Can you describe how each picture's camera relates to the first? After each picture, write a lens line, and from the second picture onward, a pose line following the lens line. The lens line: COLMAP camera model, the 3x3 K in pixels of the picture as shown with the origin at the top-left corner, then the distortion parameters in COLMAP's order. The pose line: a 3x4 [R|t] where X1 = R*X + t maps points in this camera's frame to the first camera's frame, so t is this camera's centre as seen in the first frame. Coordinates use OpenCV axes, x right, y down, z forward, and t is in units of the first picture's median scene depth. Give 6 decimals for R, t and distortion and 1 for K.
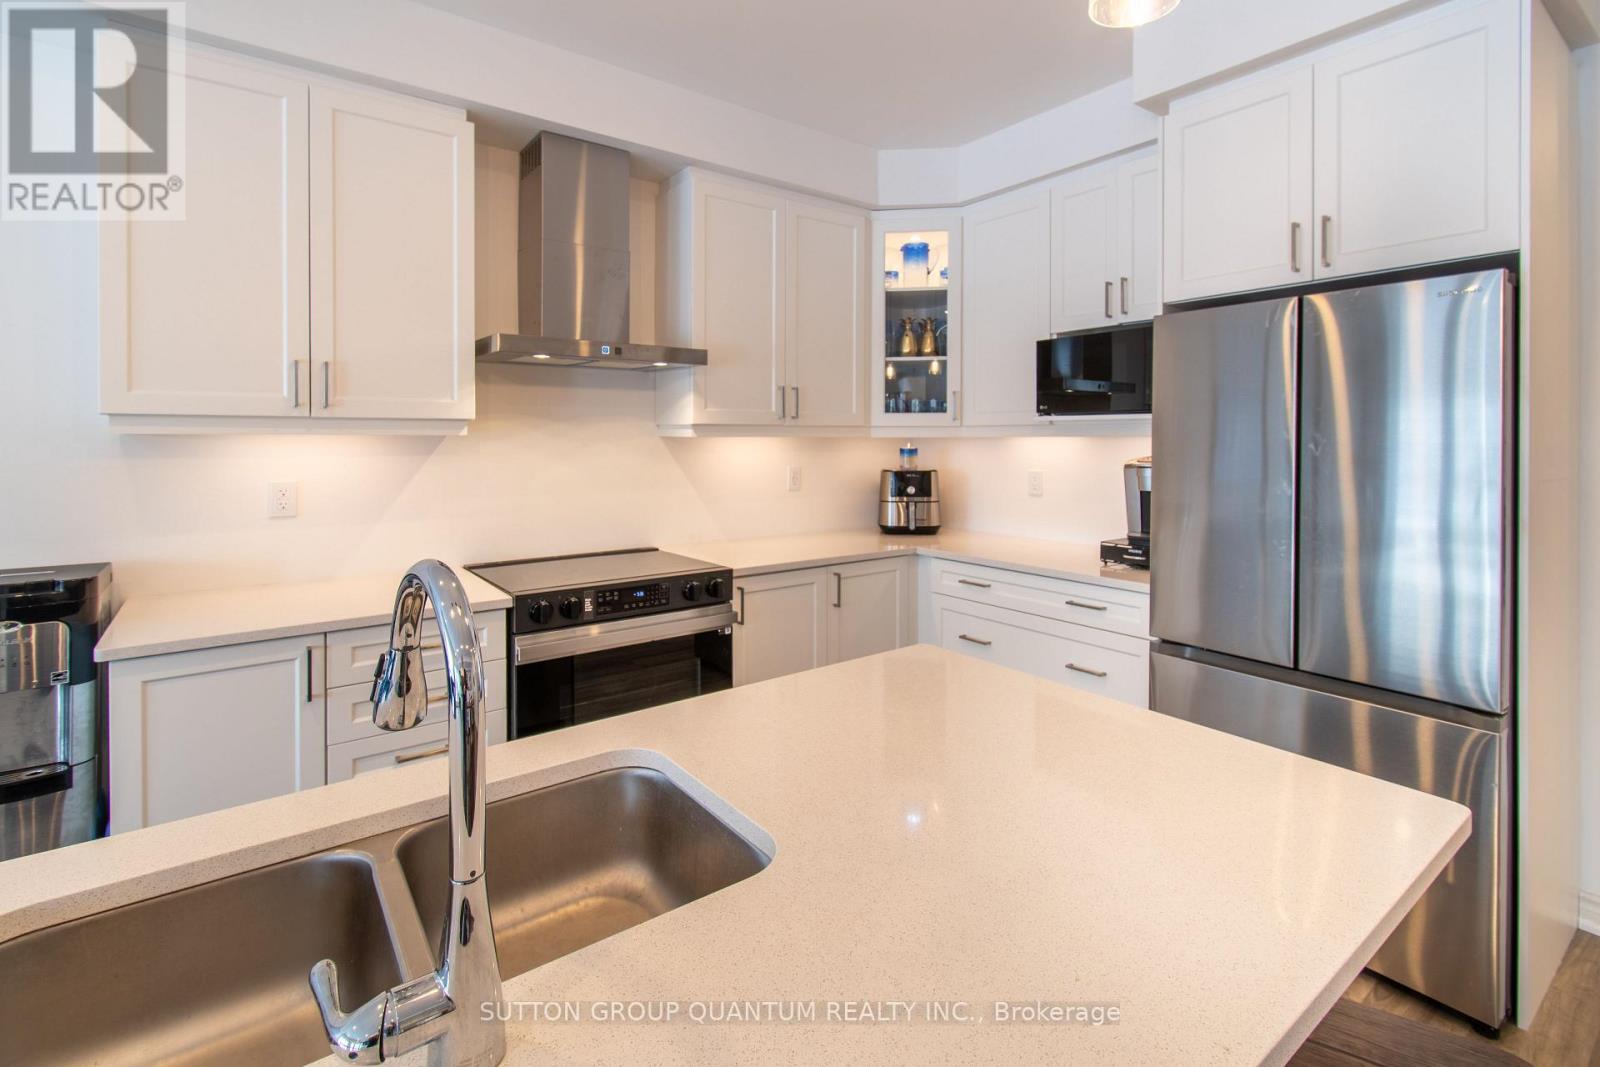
lens RADIAL K [[745.9, 0, 794.9], [0, 745.9, 437.7], [0, 0, 1]] dist [0.000506, -0.009889]
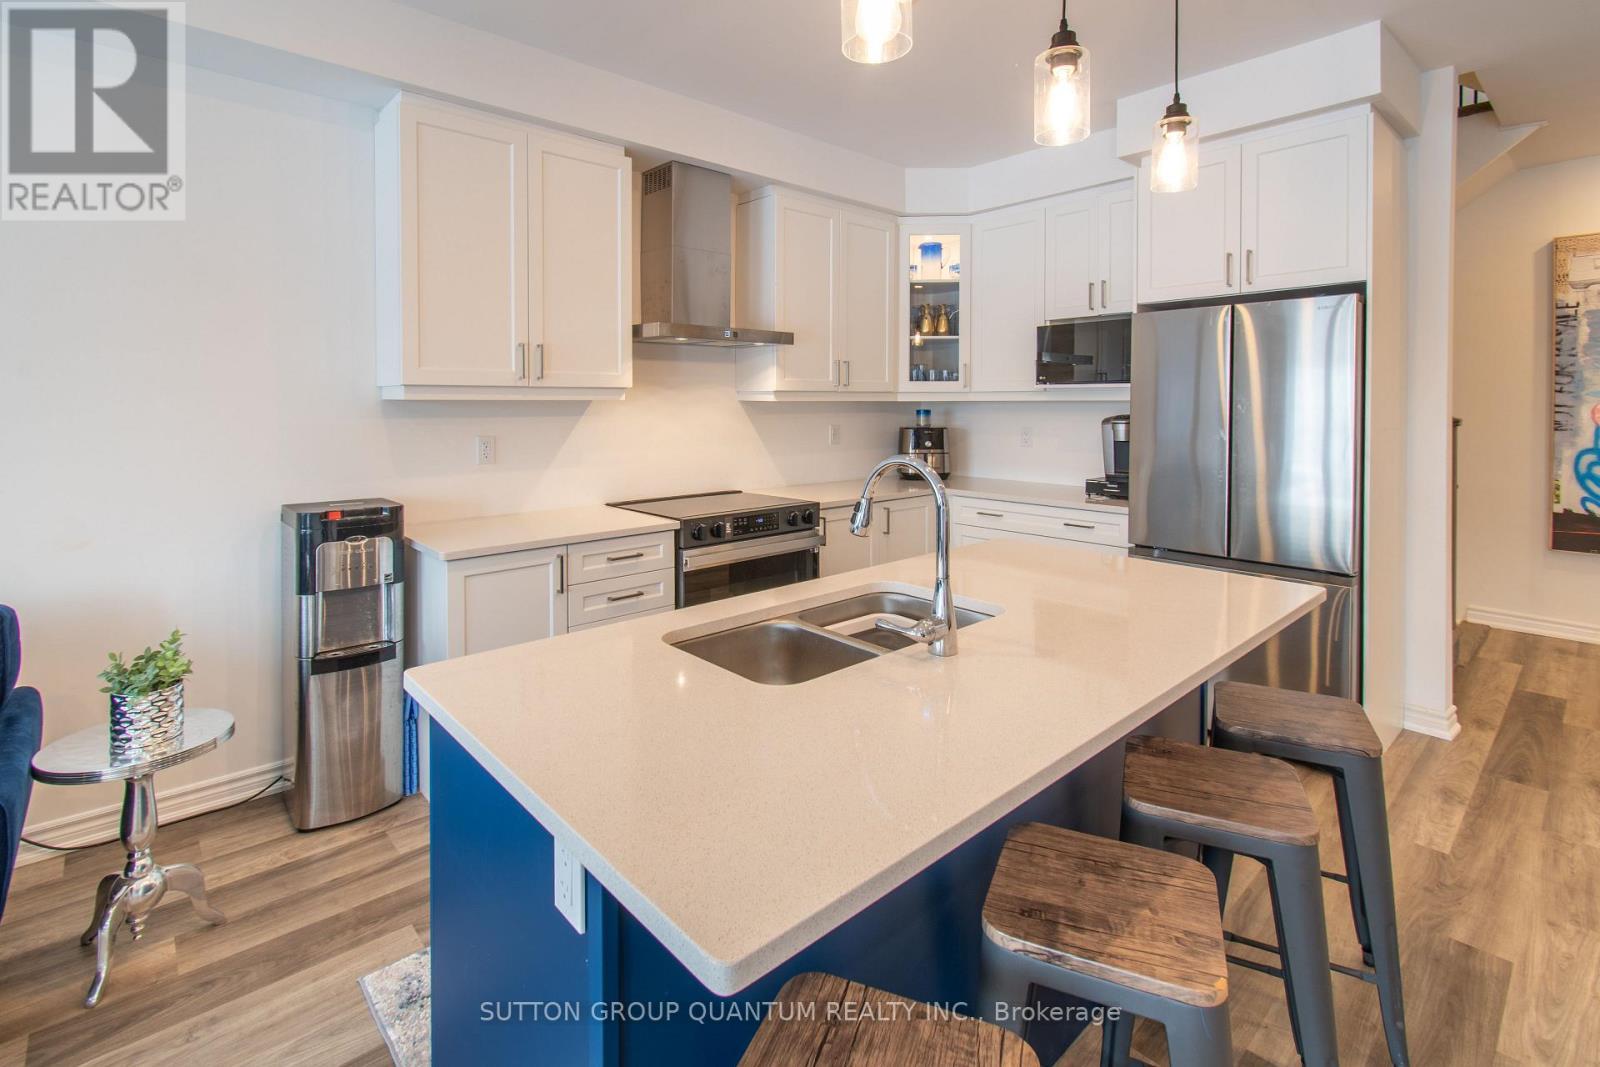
lens RADIAL K [[760.2, 0, 802.5], [0, 760.2, 412.3], [0, 0, 1]] dist [-0.021431, 0.007861]
pose [[0.994665, -0.003387, 0.103107, -0.225415], [0.001931, 0.999897, 0.014220, -0.000246], [-0.103144, -0.013945, 0.994569, -0.281458]]
